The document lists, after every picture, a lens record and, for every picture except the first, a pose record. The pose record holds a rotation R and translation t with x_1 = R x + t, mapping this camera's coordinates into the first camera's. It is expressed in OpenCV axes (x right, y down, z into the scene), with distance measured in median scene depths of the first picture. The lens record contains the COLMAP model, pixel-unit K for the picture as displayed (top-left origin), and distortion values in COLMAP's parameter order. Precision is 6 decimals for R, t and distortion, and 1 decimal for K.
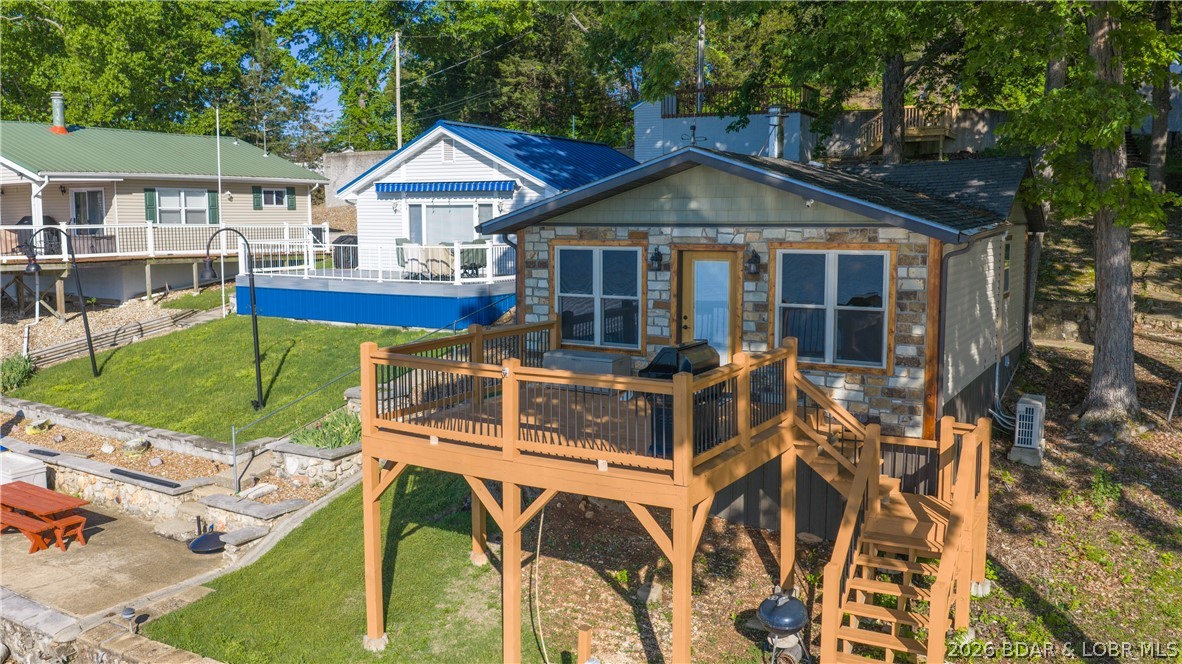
lens RADIAL K [[974.7, 0, 587.9], [0, 974.7, 326.8], [0, 0, 1]] dist [0.056451, -0.125174]
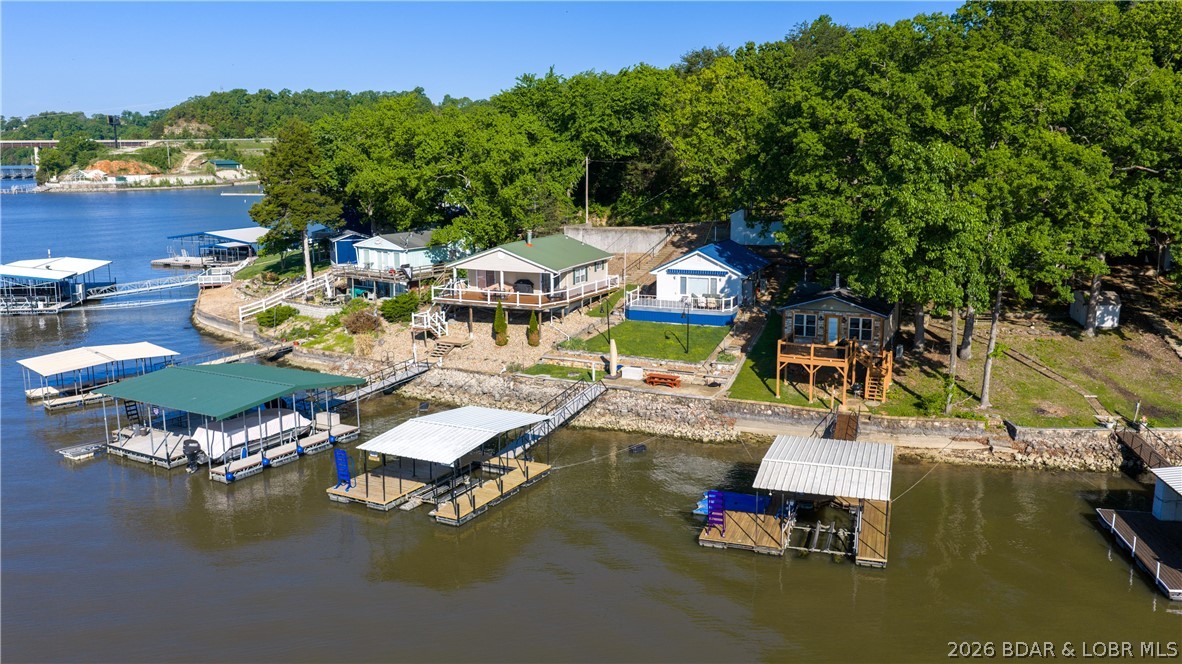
lens RADIAL K [[974.7, 0, 587.9], [0, 974.7, 326.8], [0, 0, 1]] dist [0.056451, -0.125174]
pose [[0.993613, -0.023138, 0.110441, -1.492360], [0.015968, 0.997733, 0.065375, -0.338338], [-0.111703, -0.063194, 0.991730, -3.350491]]
